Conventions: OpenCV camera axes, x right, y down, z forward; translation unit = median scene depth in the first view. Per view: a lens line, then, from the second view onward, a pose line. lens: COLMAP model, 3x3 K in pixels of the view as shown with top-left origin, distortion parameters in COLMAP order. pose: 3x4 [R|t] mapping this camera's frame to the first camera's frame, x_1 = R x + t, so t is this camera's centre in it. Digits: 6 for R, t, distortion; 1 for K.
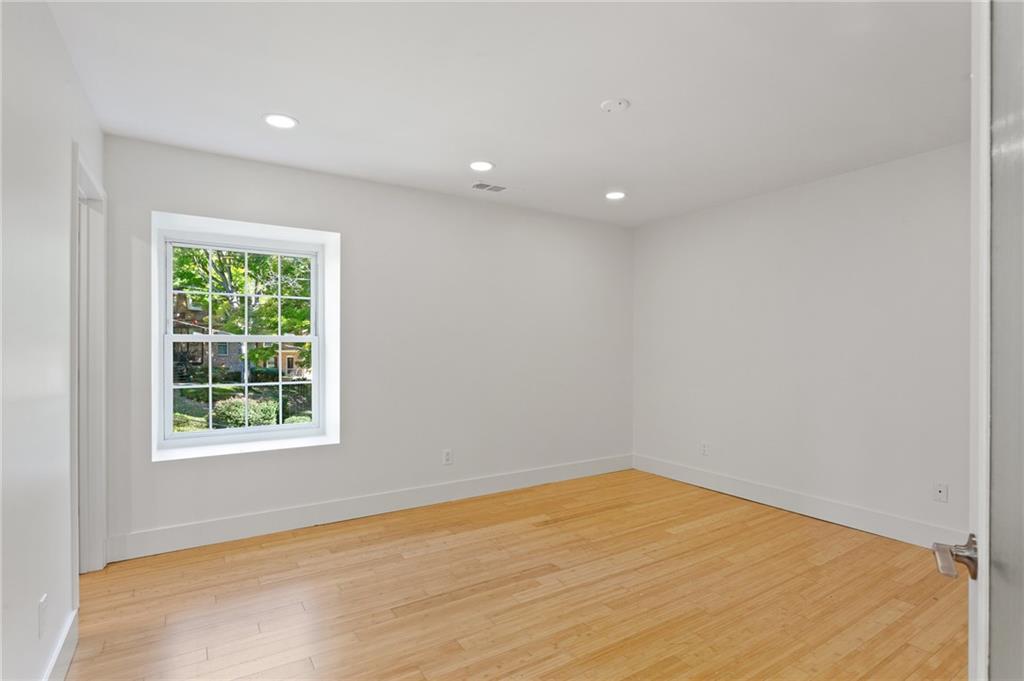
lens RADIAL K [[502.3, 0, 514.4], [0, 502.3, 344.6], [0, 0, 1]] dist [-0.003787, -0.000190]
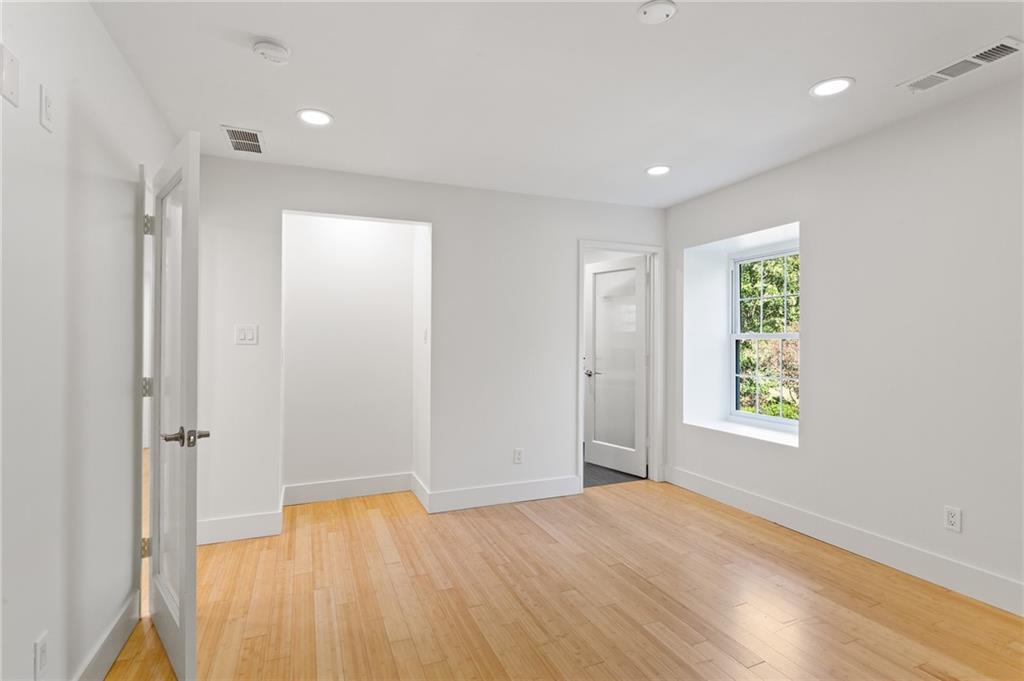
lens RADIAL K [[502.3, 0, 514.8], [0, 502.3, 341.0], [0, 0, 1]] dist [-0.003787, -0.000190]
pose [[-0.172193, -0.004904, -0.985051, 0.759379], [0.003692, 0.999977, -0.005624, 0.002726], [0.985056, -0.004605, -0.172171, 0.744032]]
